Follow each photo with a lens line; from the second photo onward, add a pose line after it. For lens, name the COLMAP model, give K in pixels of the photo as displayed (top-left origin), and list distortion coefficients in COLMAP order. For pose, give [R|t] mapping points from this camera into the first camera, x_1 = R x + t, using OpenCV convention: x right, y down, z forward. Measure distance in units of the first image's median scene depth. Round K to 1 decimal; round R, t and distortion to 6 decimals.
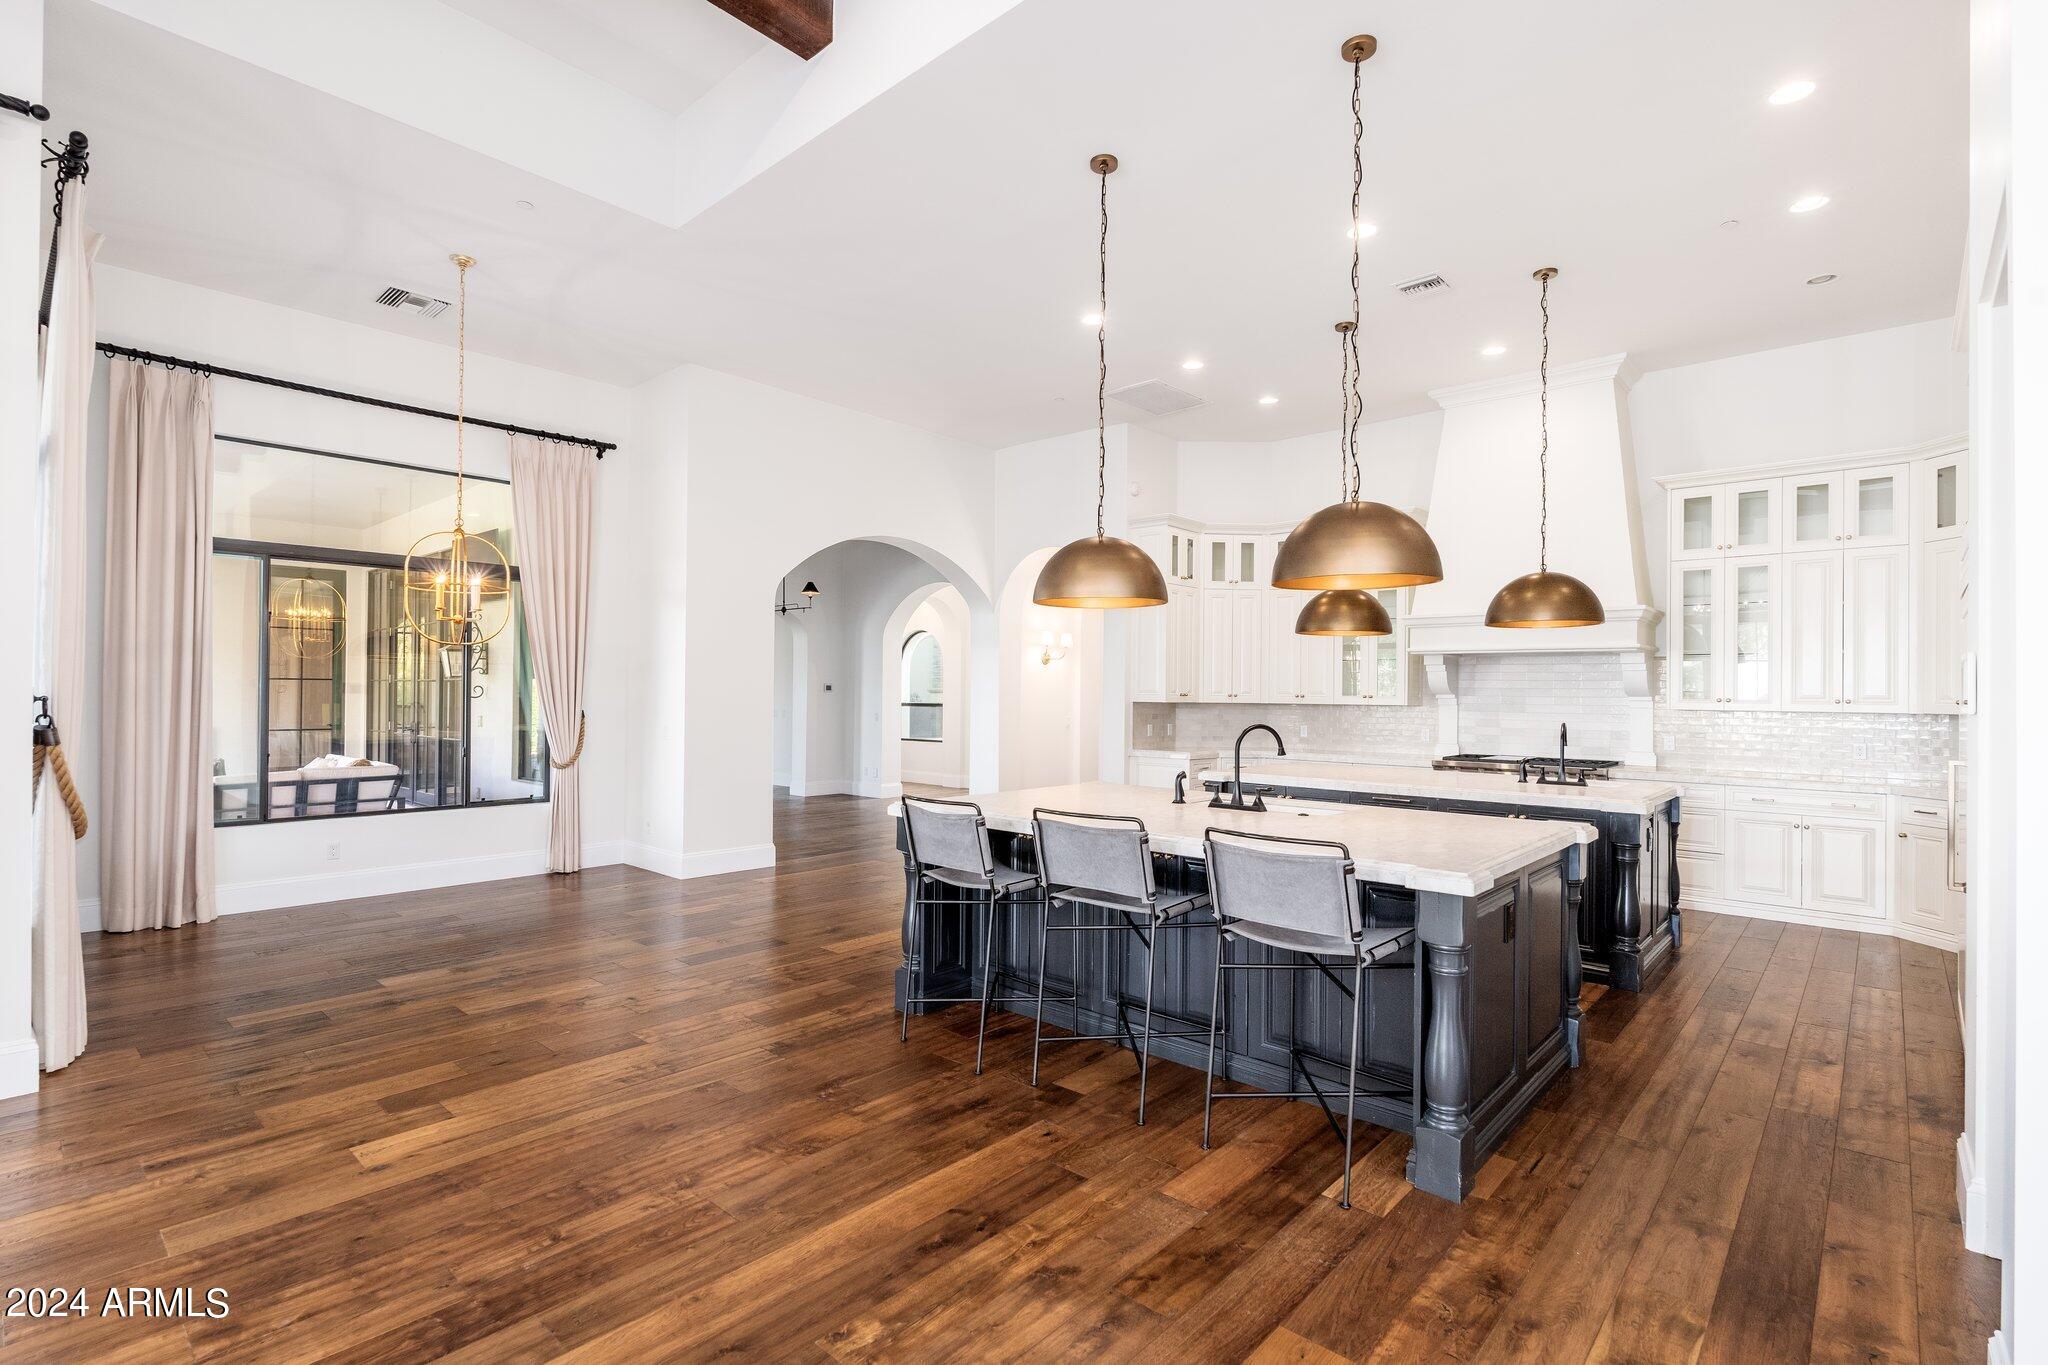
lens RADIAL K [[961.8, 0, 1018.3], [0, 961.8, 685.2], [0, 0, 1]] dist [-0.009374, -0.000167]
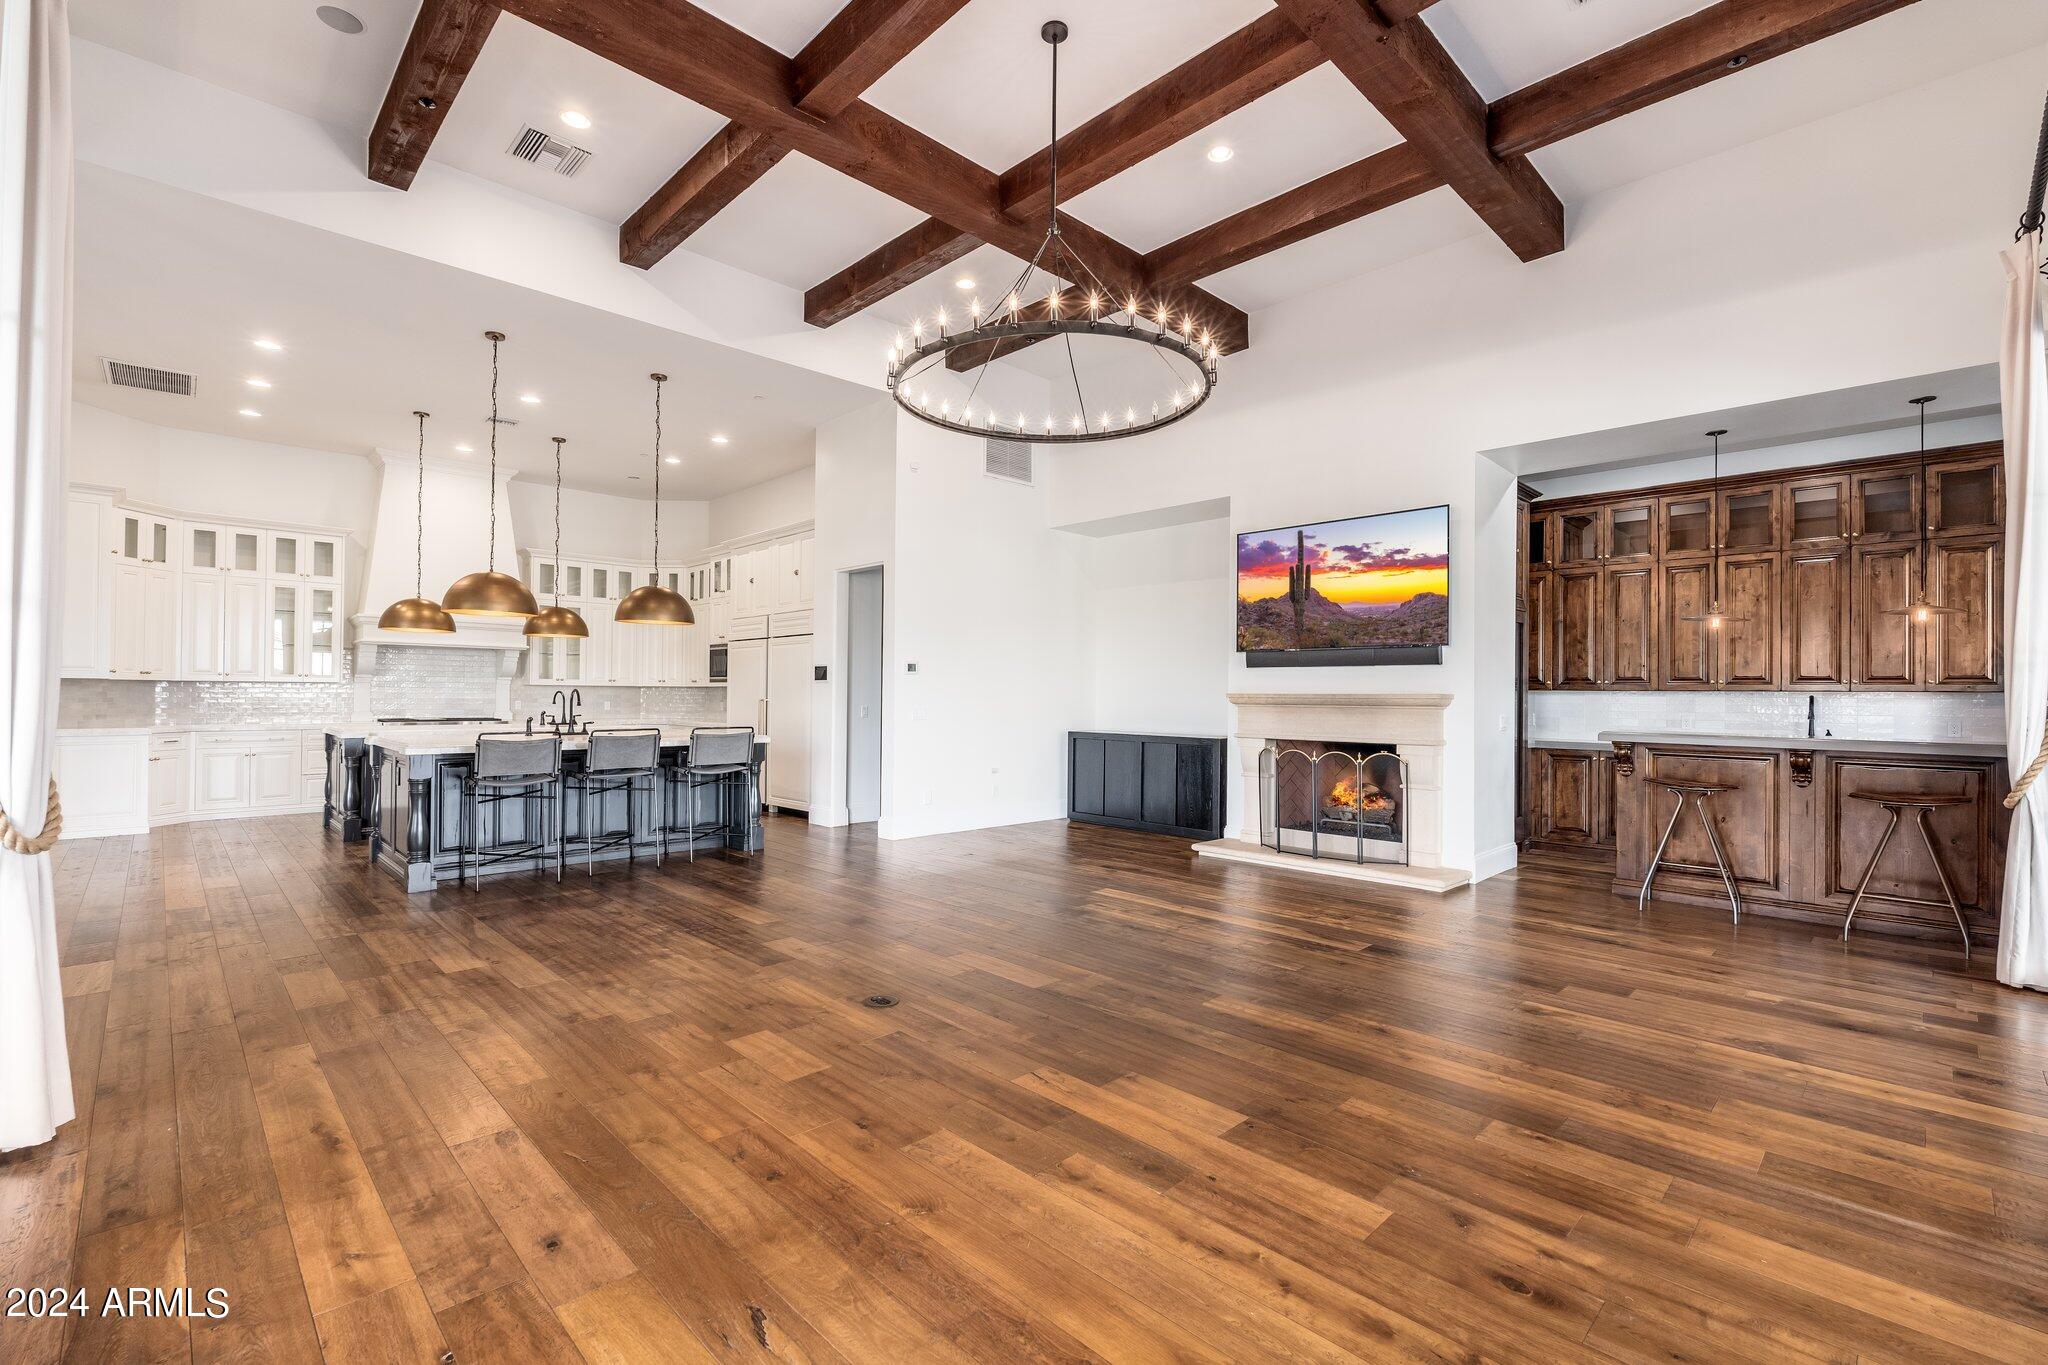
lens RADIAL K [[898.3, 0, 1021.5], [0, 898.3, 685.3], [0, 0, 1]] dist [-0.009784, 0.000011]
pose [[0.068172, 0.001671, 0.997672, -0.868588], [-0.016798, 0.999859, -0.000526, 0.012597], [-0.997532, -0.016723, 0.068191, 0.013024]]
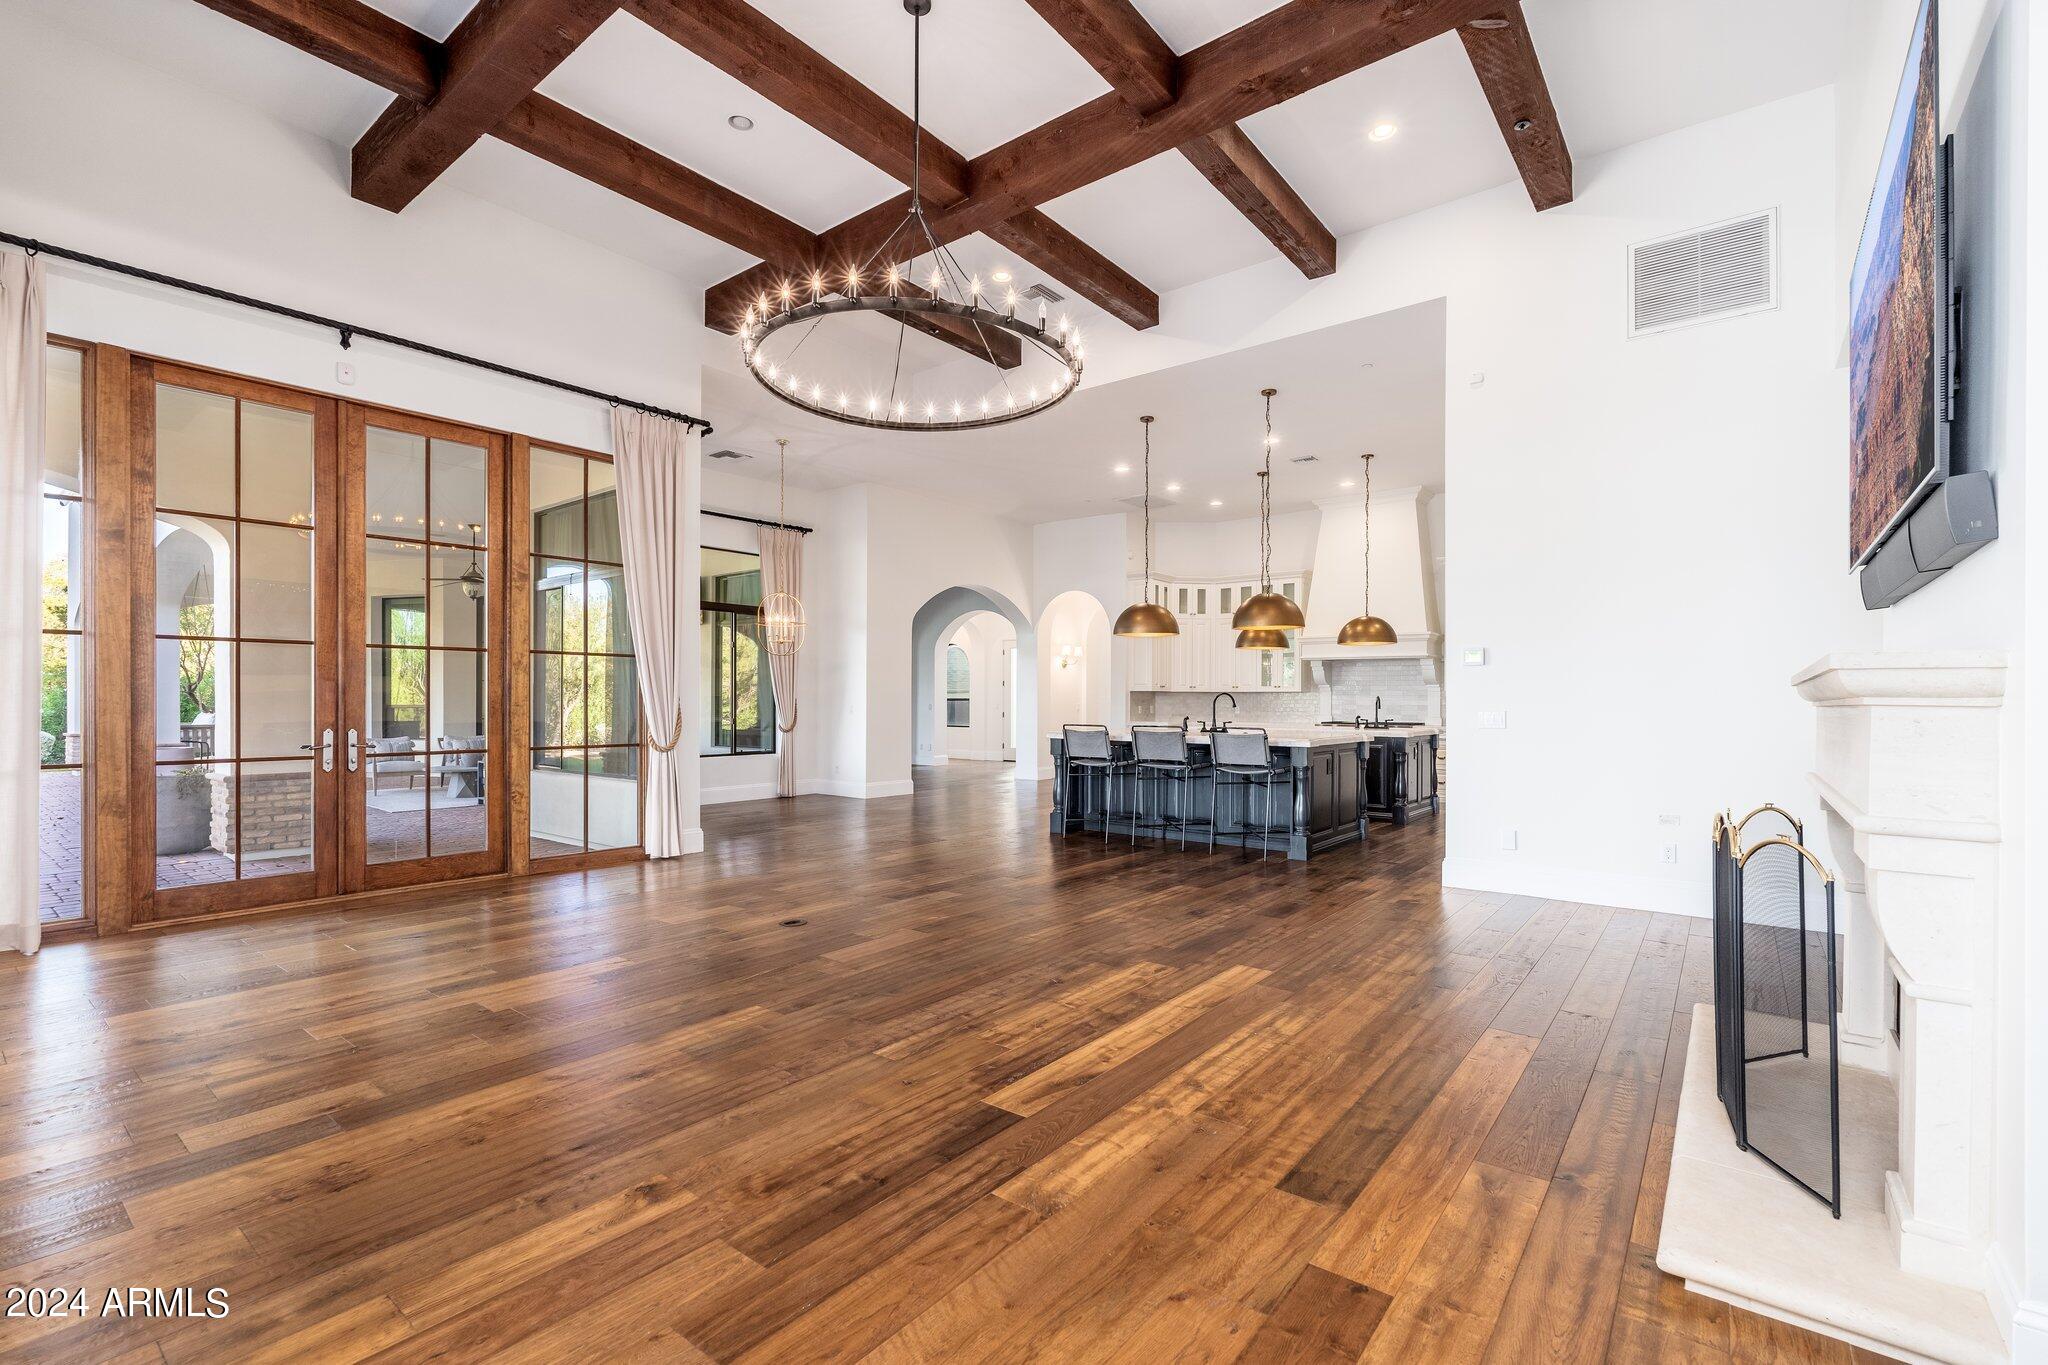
lens RADIAL K [[898.3, 0, 1021.5], [0, 898.3, 698.8], [0, 0, 1]] dist [-0.009784, 0.000011]
pose [[0.997778, -0.006279, 0.066327, -0.202577], [0.005737, 0.999949, 0.008352, 0.022111], [-0.066376, -0.007952, 0.997763, -0.586260]]
